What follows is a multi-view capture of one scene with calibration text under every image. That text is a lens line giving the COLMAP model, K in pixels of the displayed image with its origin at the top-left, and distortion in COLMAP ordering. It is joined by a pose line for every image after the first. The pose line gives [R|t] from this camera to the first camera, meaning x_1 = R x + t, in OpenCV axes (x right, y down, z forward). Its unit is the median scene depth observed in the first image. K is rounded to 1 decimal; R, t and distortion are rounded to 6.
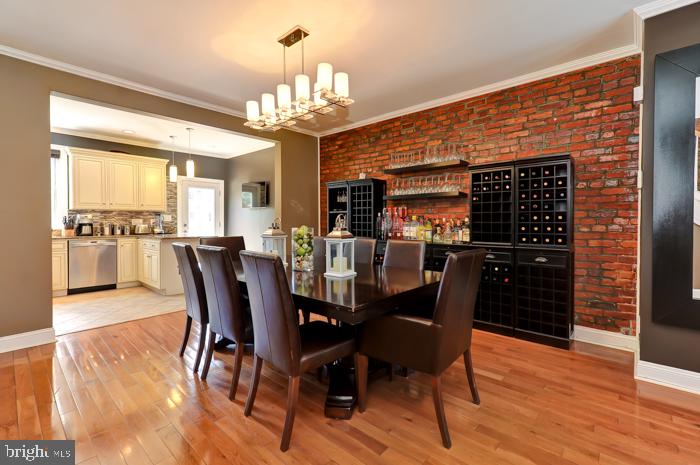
lens RADIAL K [[310.4, 0, 367.2], [0, 310.4, 228.0], [0, 0, 1]] dist [0.002485, 0.000168]
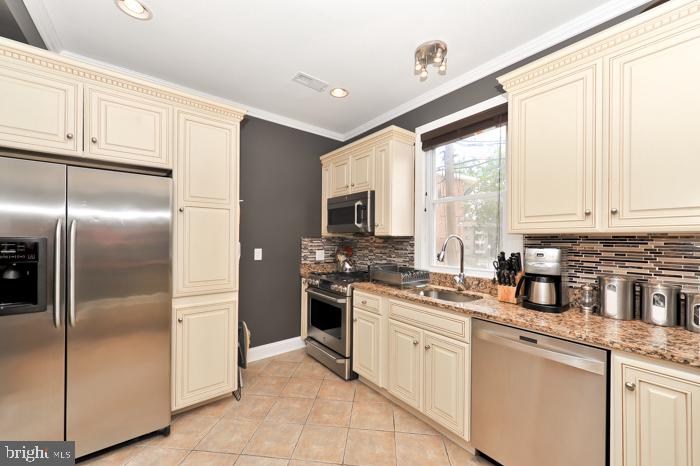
lens RADIAL K [[273.8, 0, 349.6], [0, 273.8, 238.6], [0, 0, 1]] dist [0.002611, -0.000009]
pose [[-0.201332, -0.000453, -0.979523, -0.511207], [-0.028221, 0.999587, 0.005339, -0.046196], [0.979116, 0.028718, -0.201262, 0.780459]]
